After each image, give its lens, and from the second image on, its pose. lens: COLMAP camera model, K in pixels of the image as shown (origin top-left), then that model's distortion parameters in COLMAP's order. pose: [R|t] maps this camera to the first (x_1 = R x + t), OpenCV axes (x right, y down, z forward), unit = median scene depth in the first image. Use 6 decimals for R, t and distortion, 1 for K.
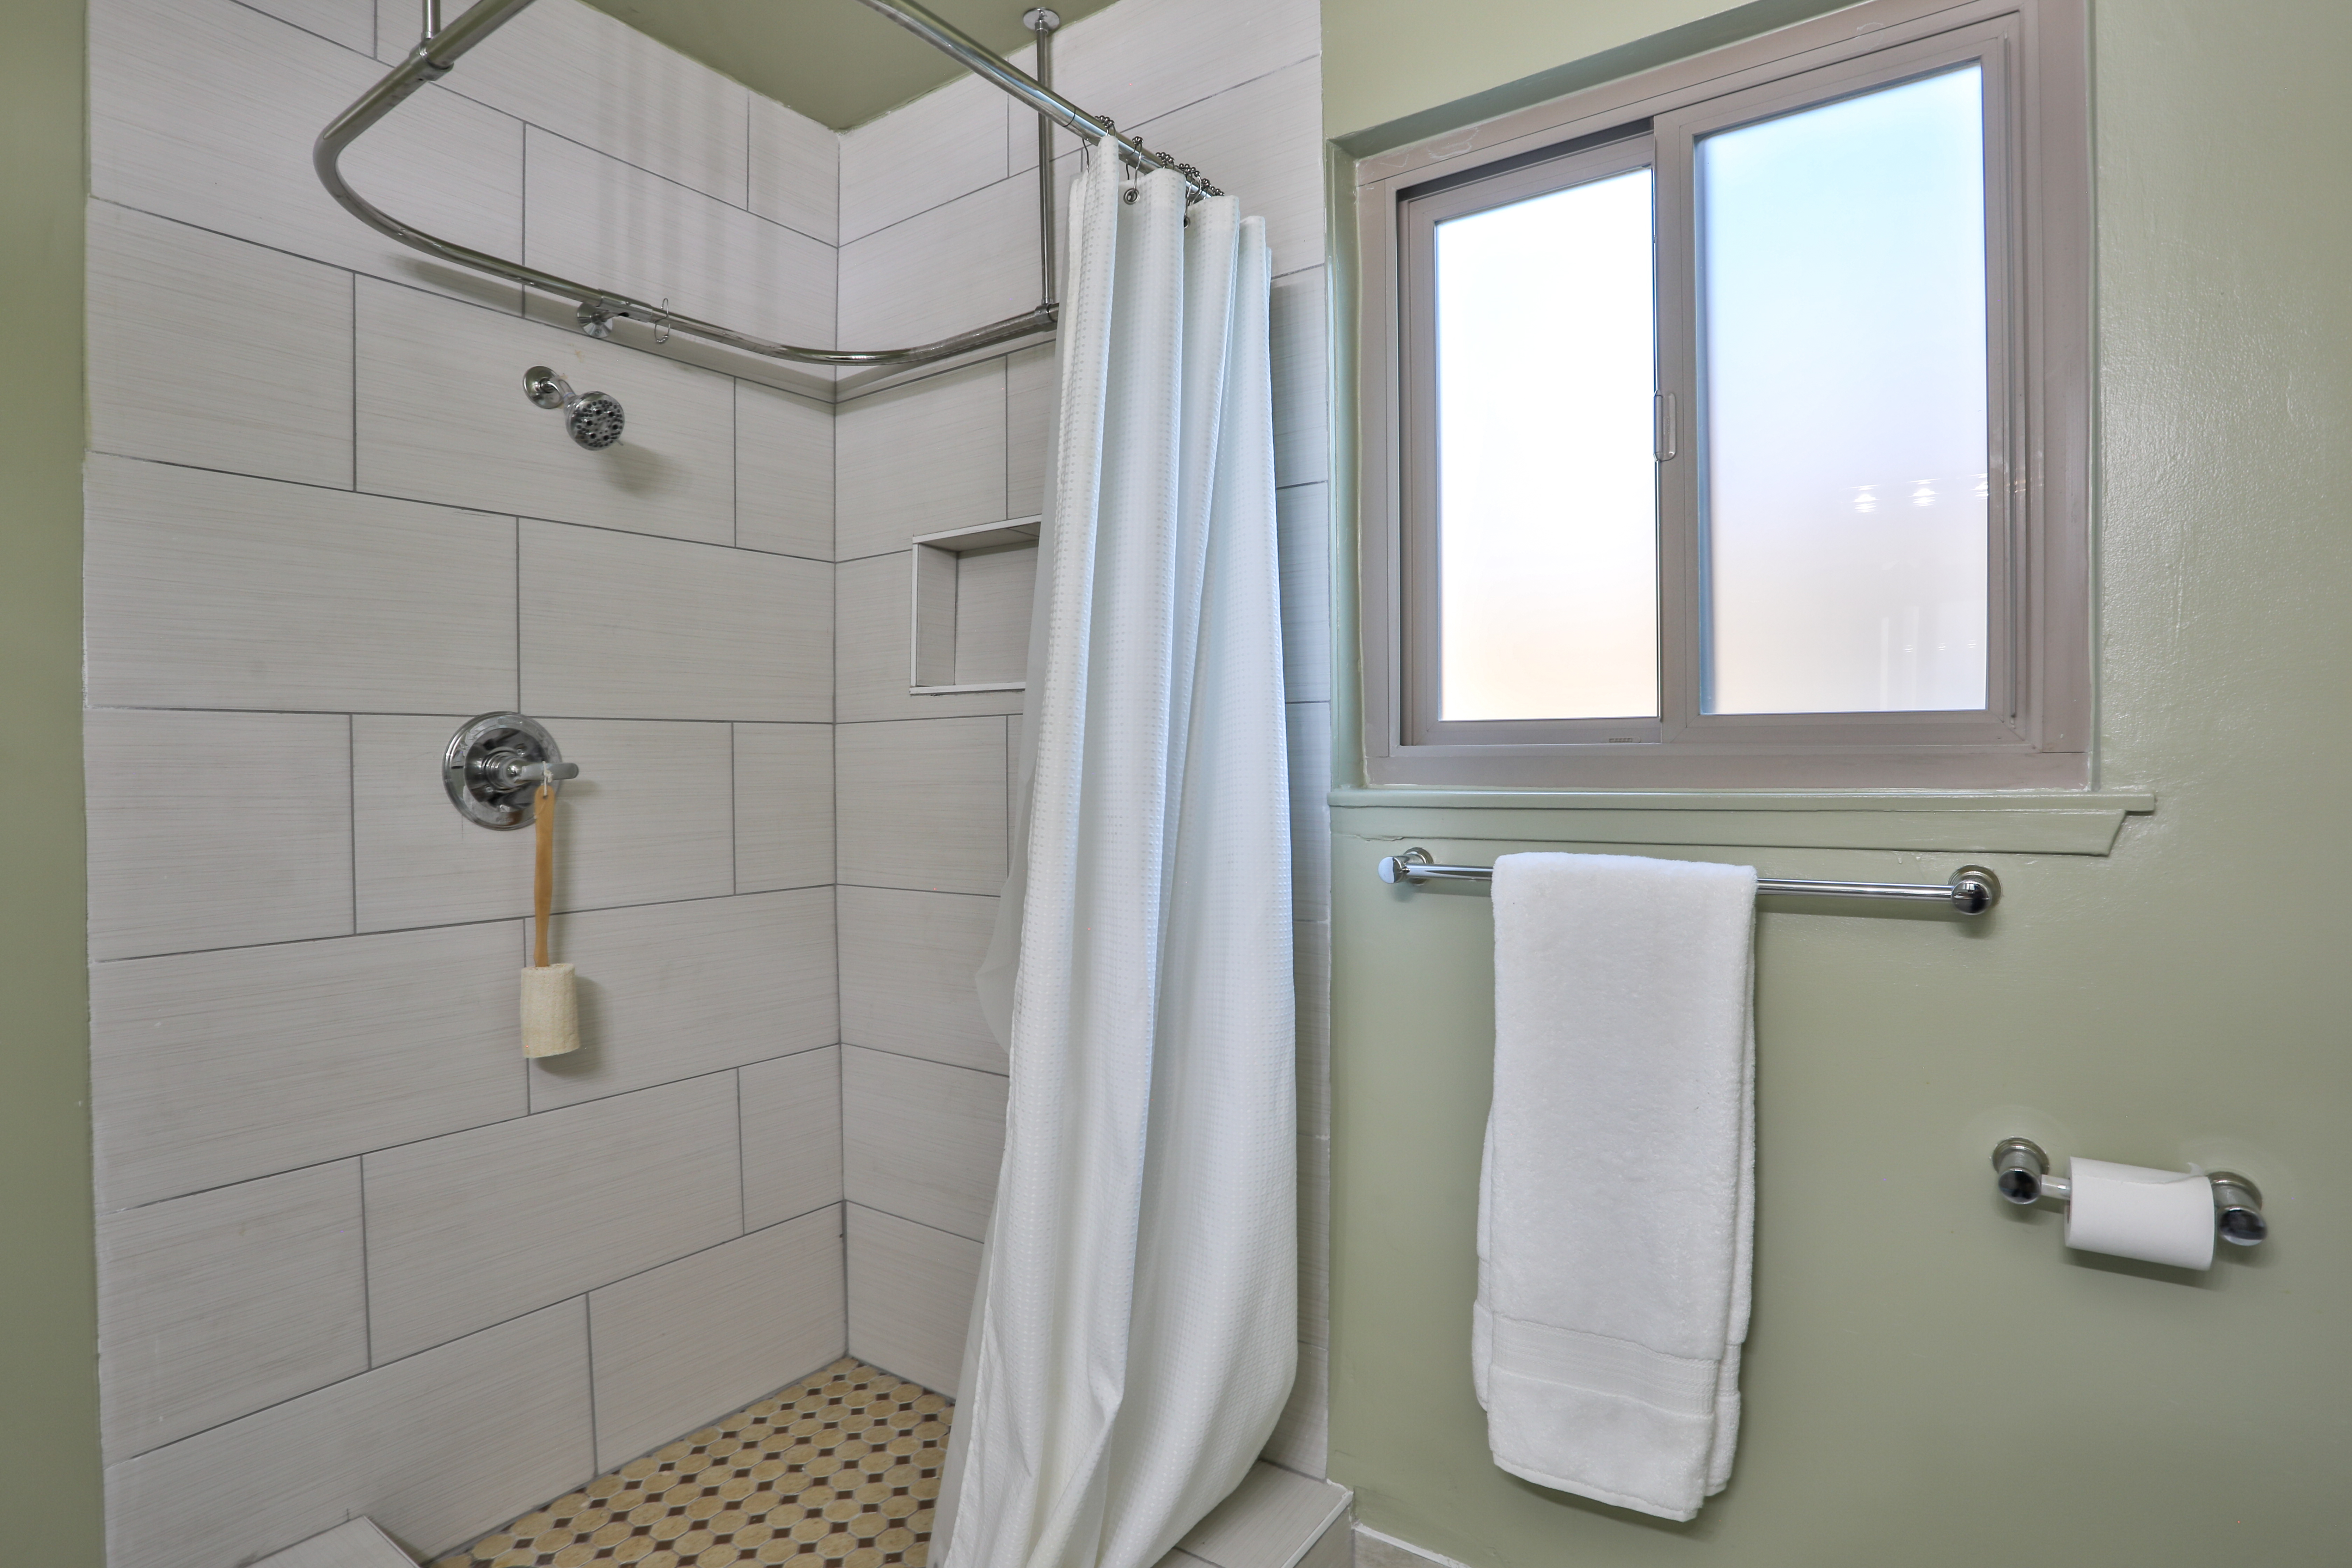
lens RADIAL K [[1208.2, 0, 1167.2], [0, 1208.2, 783.4], [0, 0, 1]] dist [-0.087026, 0.042046]
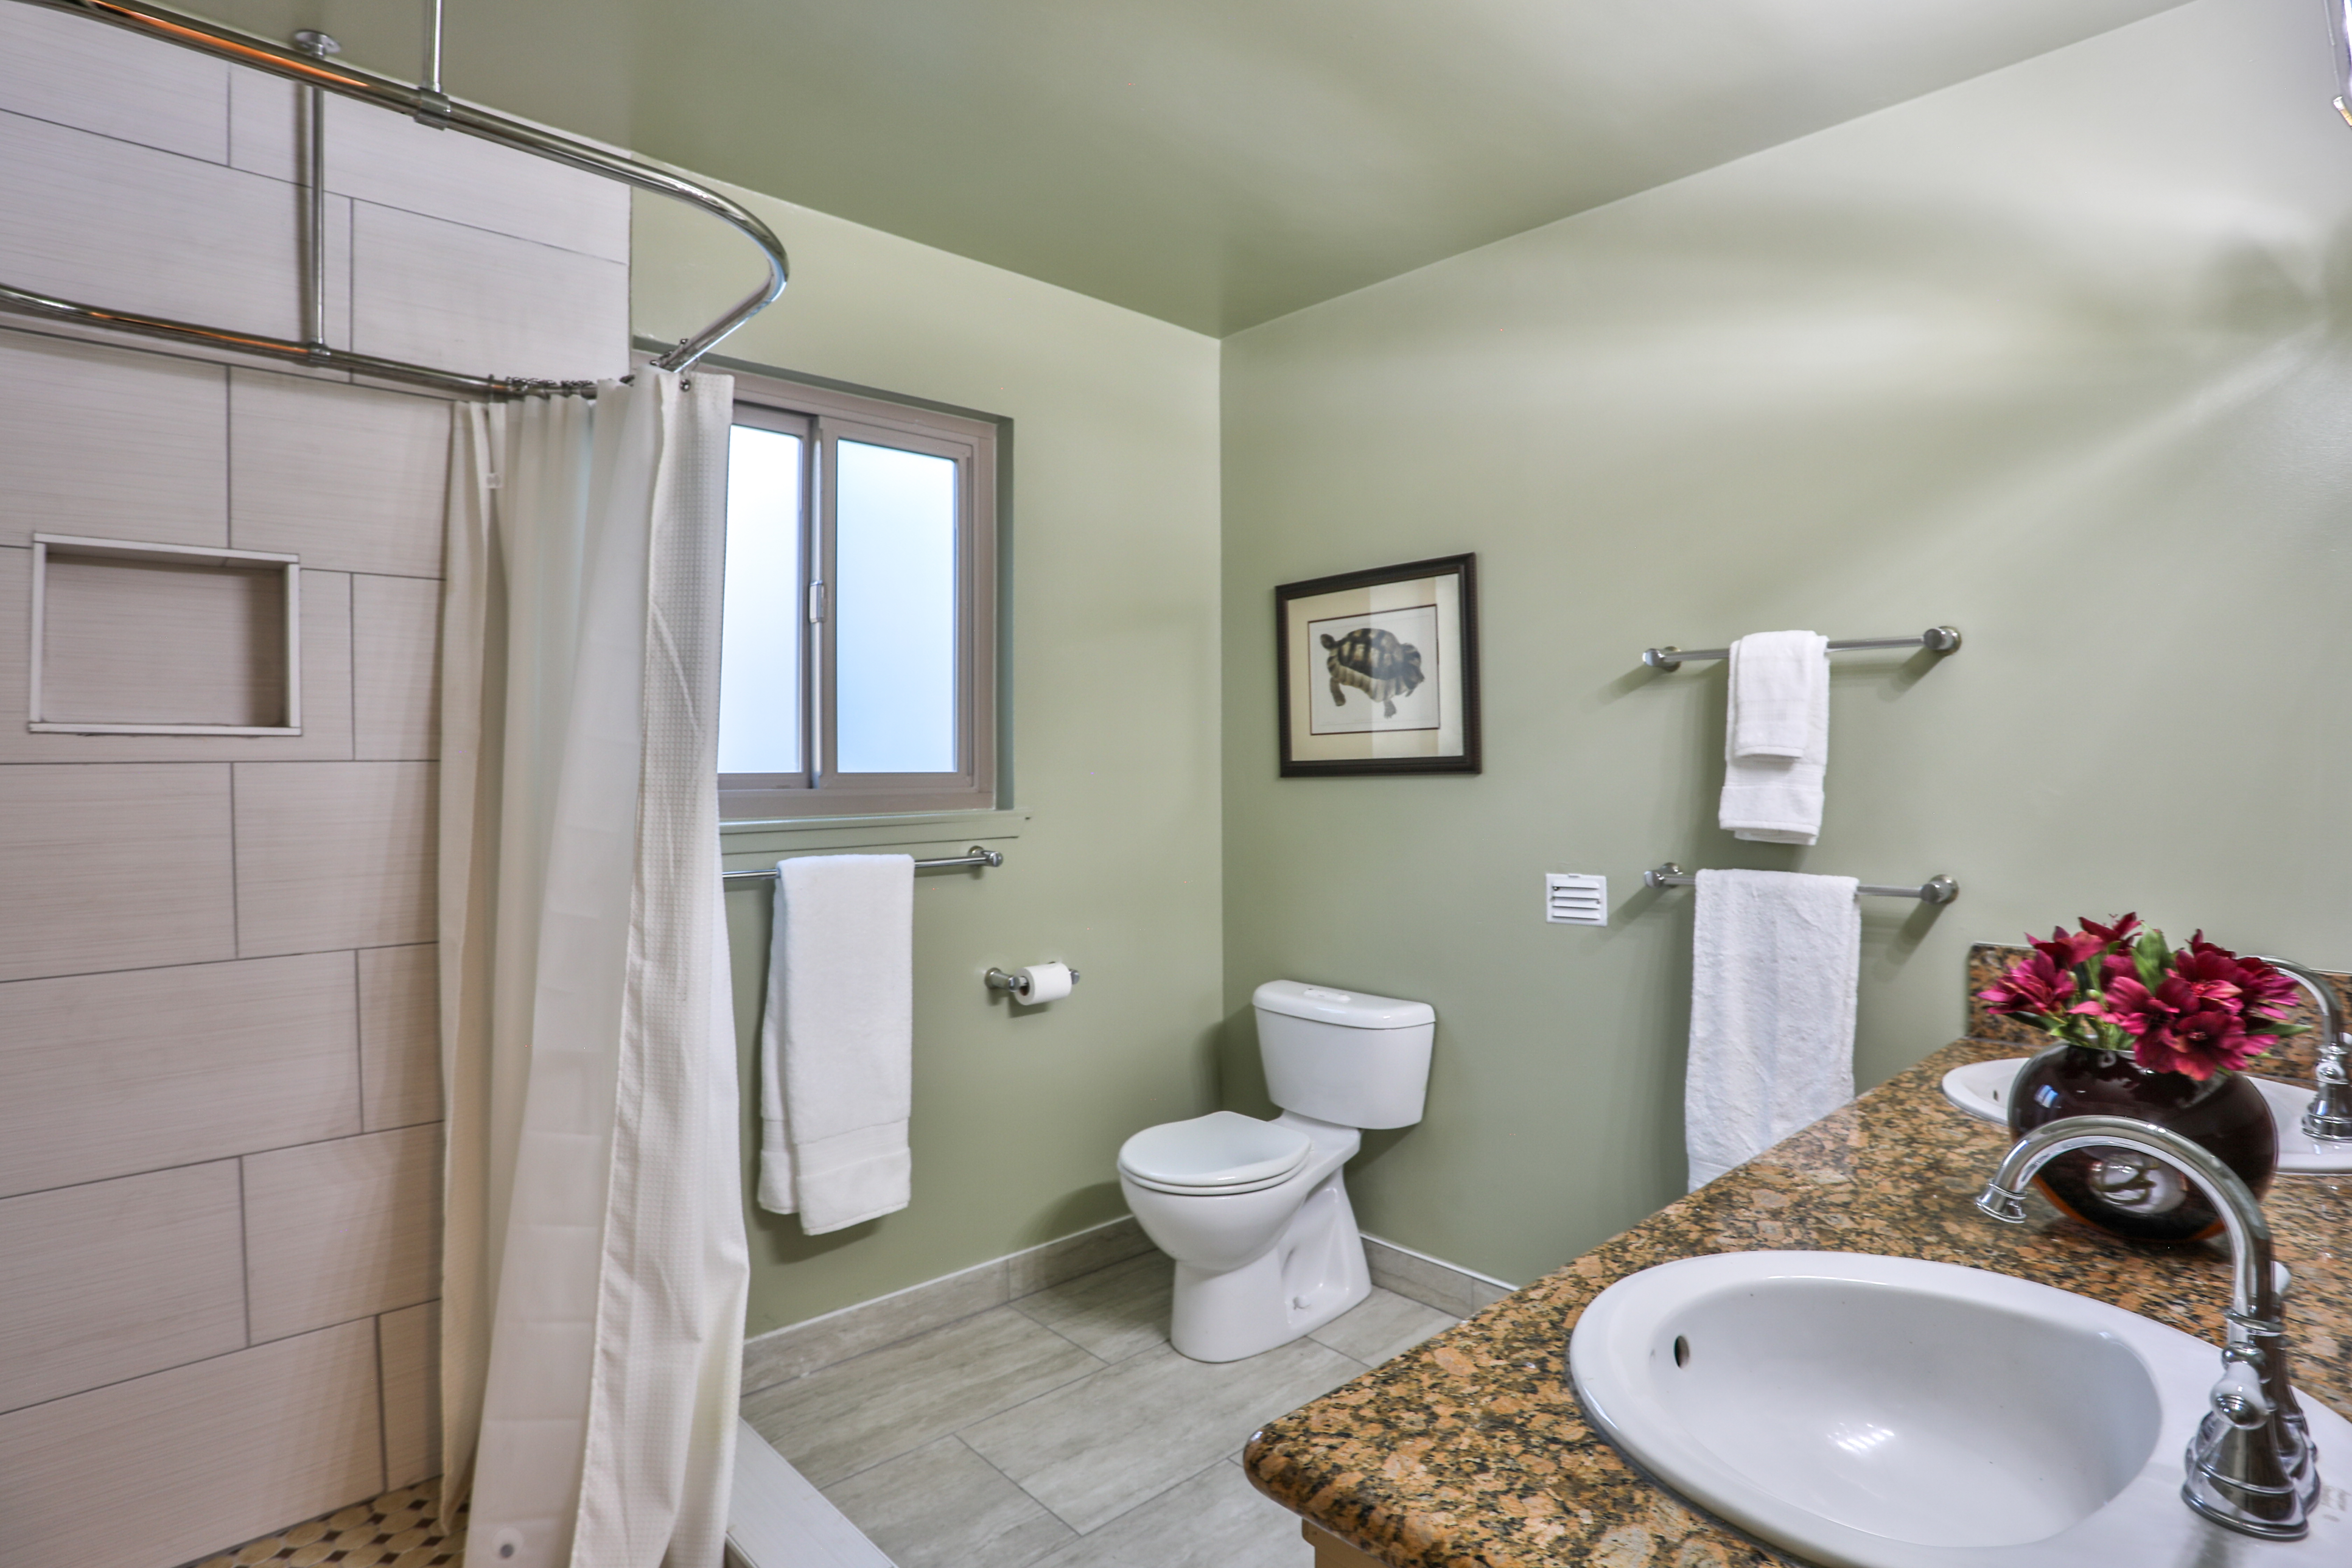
lens RADIAL K [[1209.8, 0, 1169.8], [0, 1209.8, 780.5], [0, 0, 1]] dist [-0.074290, 0.034662]
pose [[0.220321, 0.002546, 0.975424, -1.308040], [0.026407, 0.999615, -0.008573, -0.020632], [-0.975070, 0.027647, 0.220169, 0.149940]]
